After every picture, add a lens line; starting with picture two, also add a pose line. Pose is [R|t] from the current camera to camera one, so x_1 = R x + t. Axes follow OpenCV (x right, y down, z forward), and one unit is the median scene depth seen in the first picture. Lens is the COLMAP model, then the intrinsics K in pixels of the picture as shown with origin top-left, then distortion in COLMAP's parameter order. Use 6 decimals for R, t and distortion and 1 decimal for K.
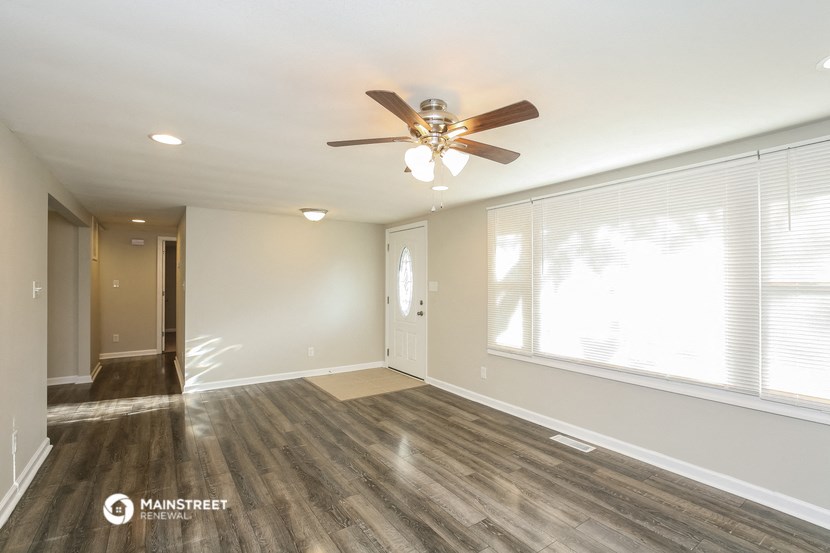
lens RADIAL K [[395.5, 0, 415.0], [0, 395.5, 276.5], [0, 0, 1]] dist [-0.059947, 0.021401]
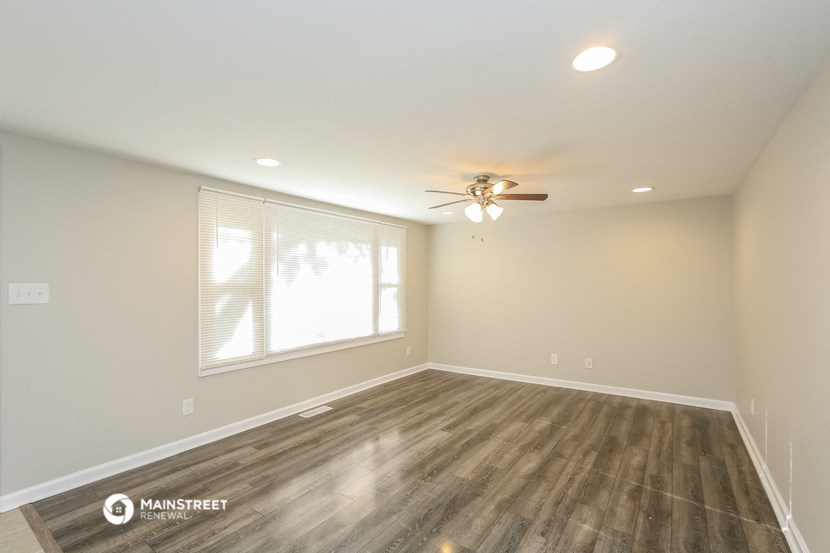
lens RADIAL K [[395.5, 0, 415.0], [0, 395.5, 276.5], [0, 0, 1]] dist [-0.059947, 0.021401]
pose [[-0.385419, 0.011468, 0.922670, -0.926801], [-0.010819, 0.999798, -0.016946, 0.011543], [-0.922678, -0.016514, -0.385217, 1.252229]]
